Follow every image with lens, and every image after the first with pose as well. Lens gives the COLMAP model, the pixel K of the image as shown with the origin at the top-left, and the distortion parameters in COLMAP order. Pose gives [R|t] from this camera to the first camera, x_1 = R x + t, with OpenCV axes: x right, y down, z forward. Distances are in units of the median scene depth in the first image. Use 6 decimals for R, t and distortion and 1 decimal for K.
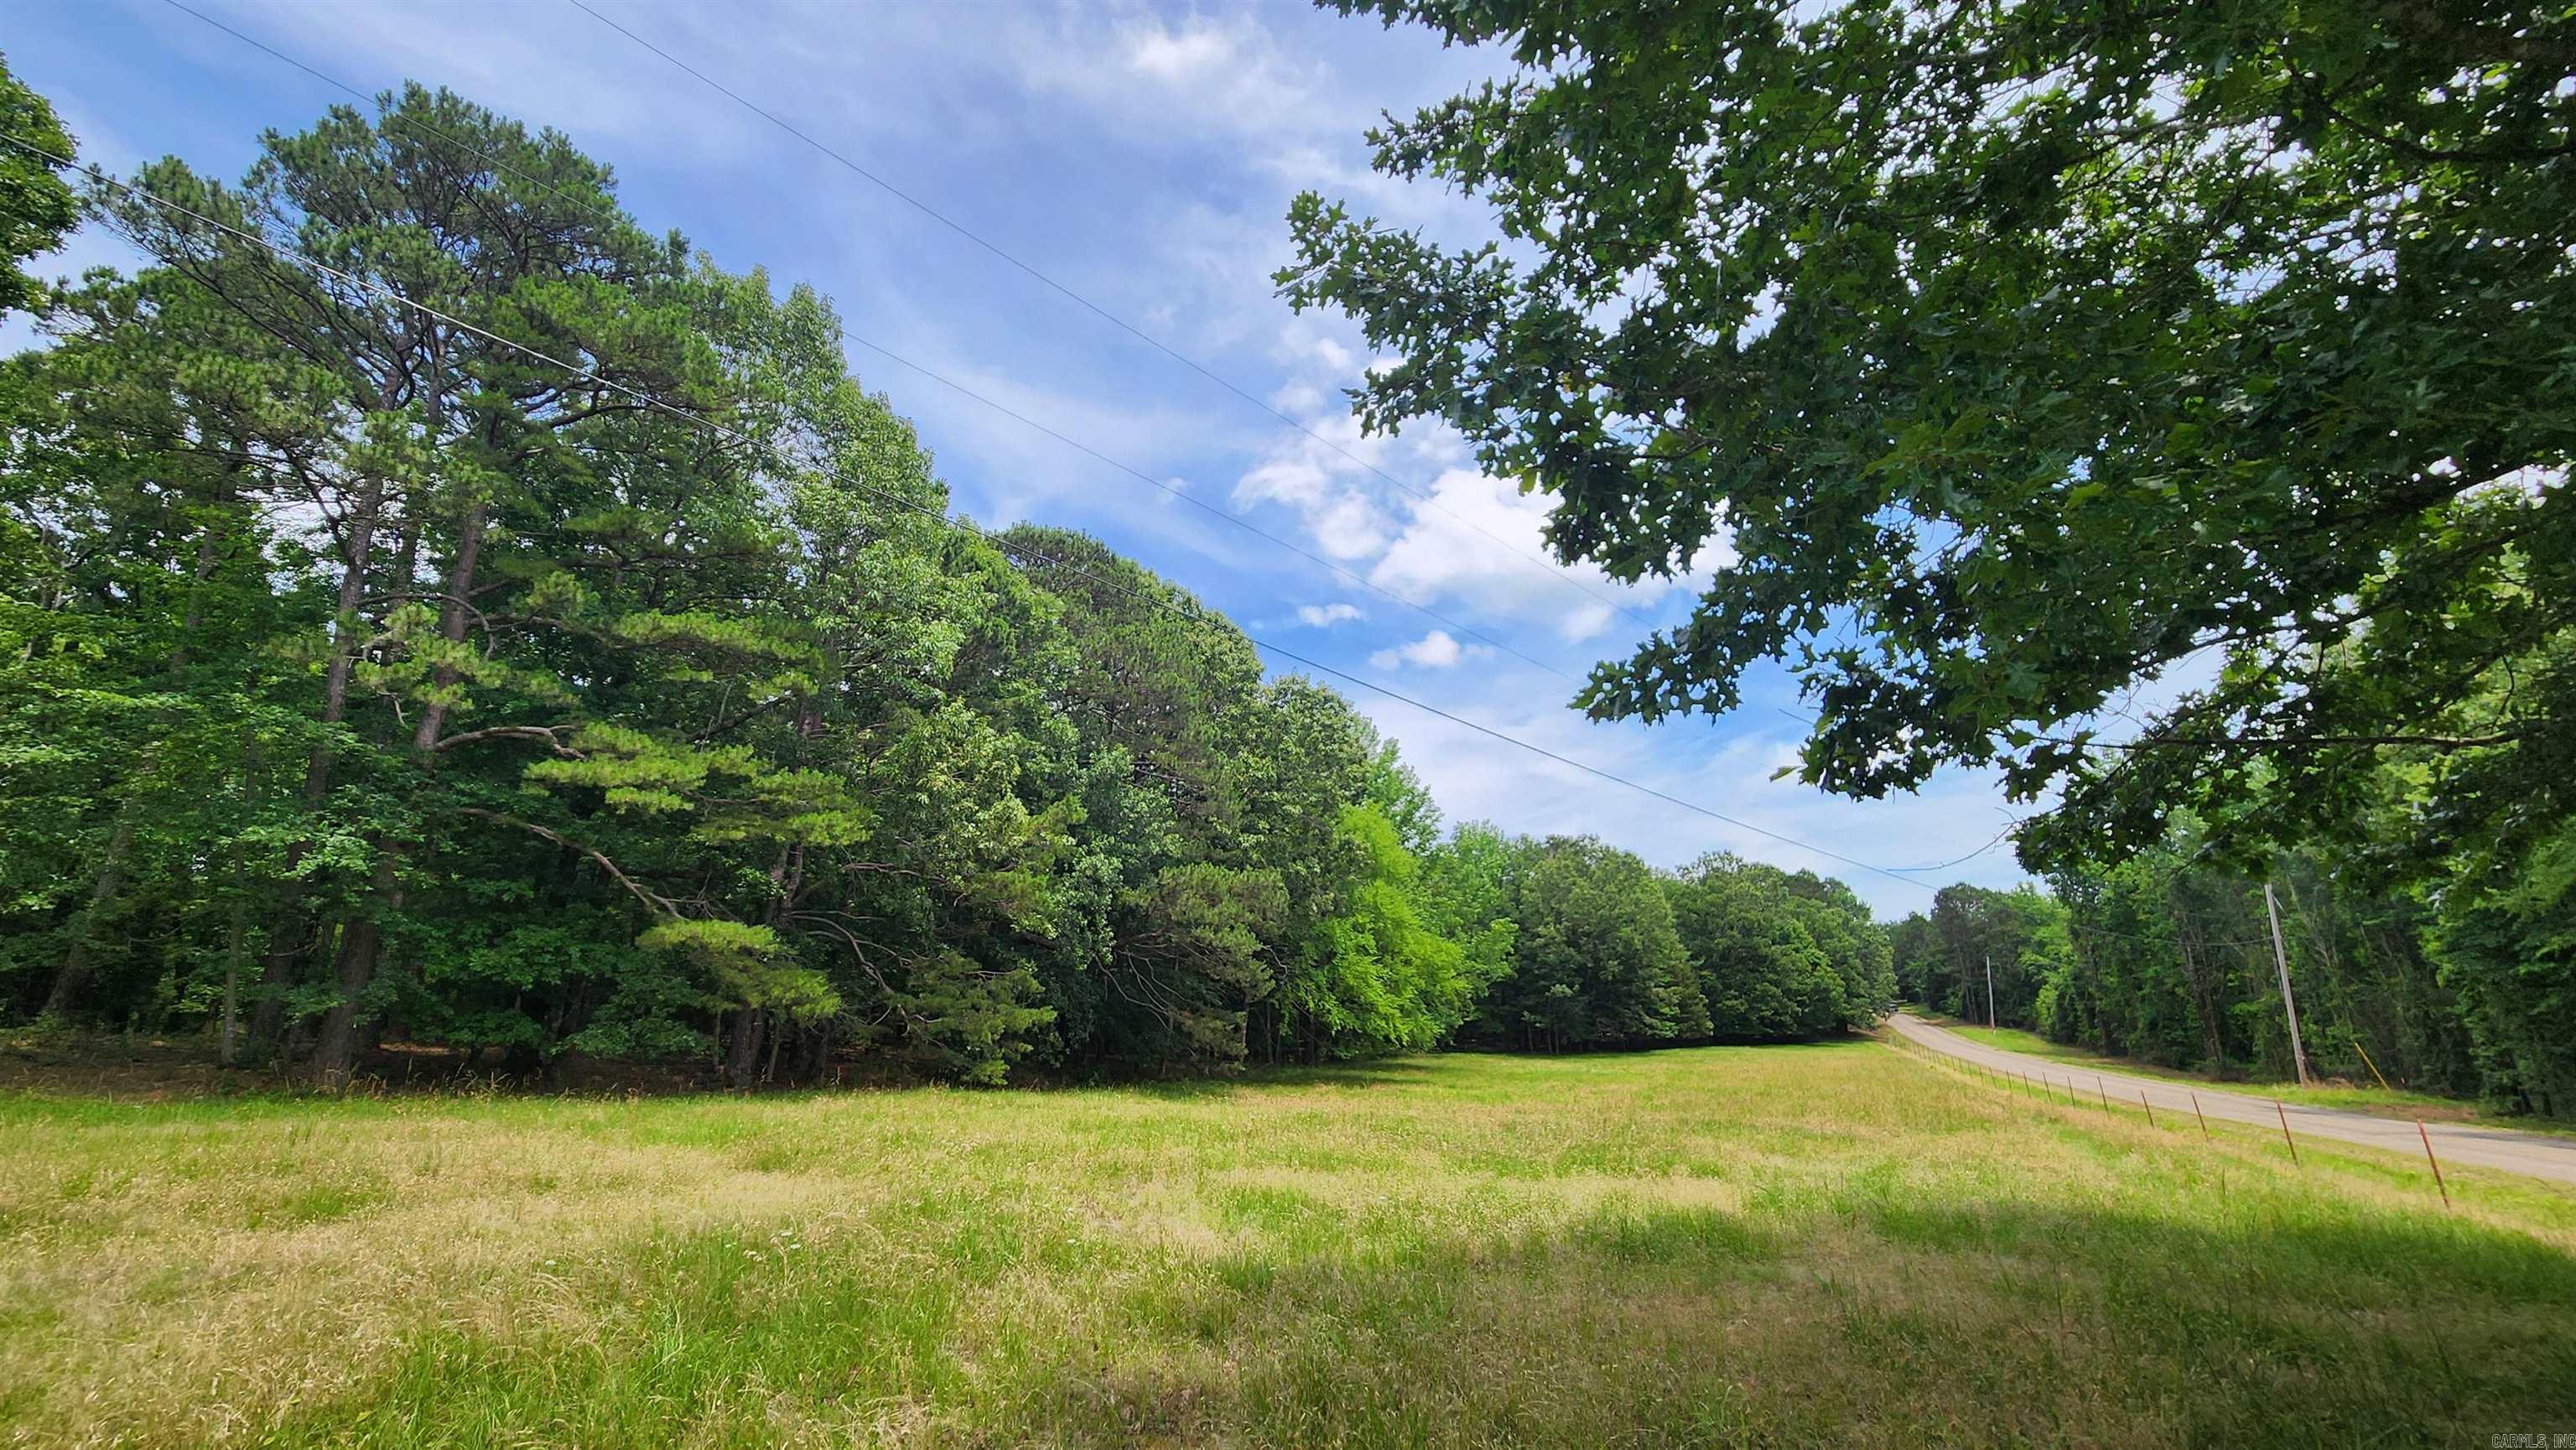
lens RADIAL K [[1038.1, 0, 1268.5], [0, 1038.1, 727.2], [0, 0, 1]] dist [0.000598, 0.002750]
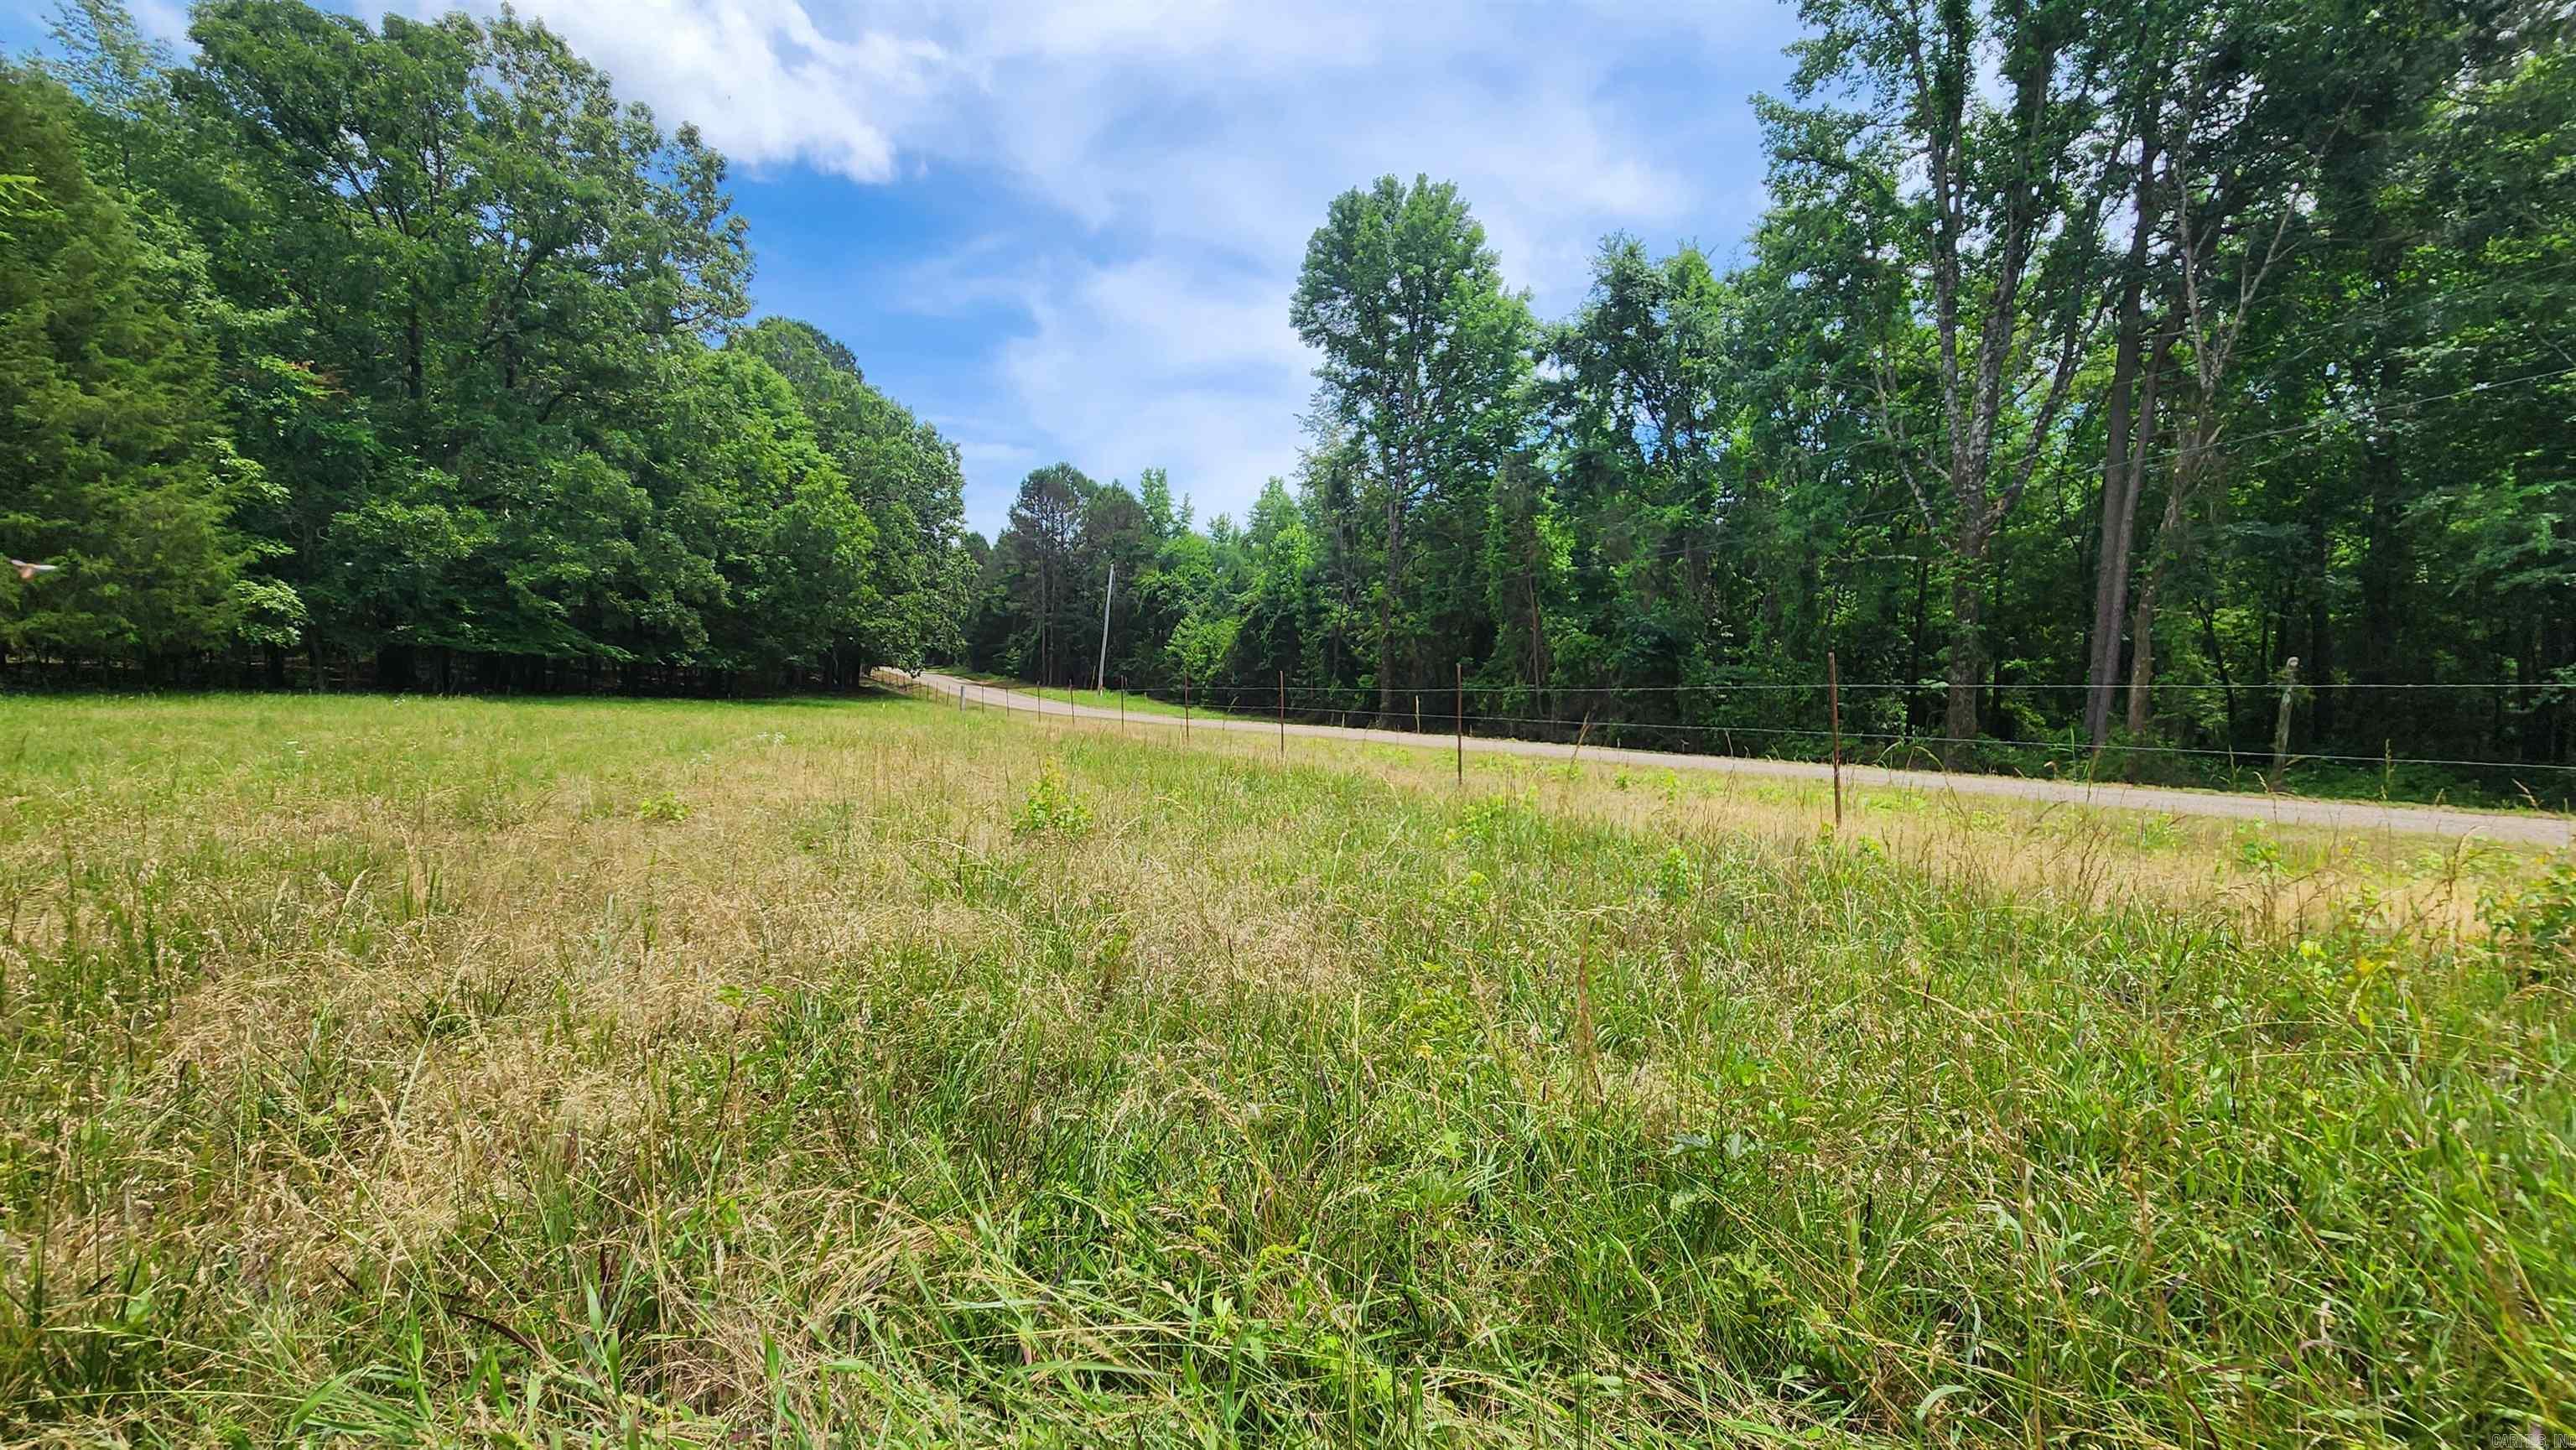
lens RADIAL K [[1019.9, 0, 1278.1], [0, 1019.9, 740.2], [0, 0, 1]] dist [-0.000956, -0.000086]
pose [[0.626404, -0.006664, 0.779470, 0.612922], [-0.230013, 0.953858, 0.192999, 0.354880], [-0.744790, -0.300184, 0.595968, 1.112650]]
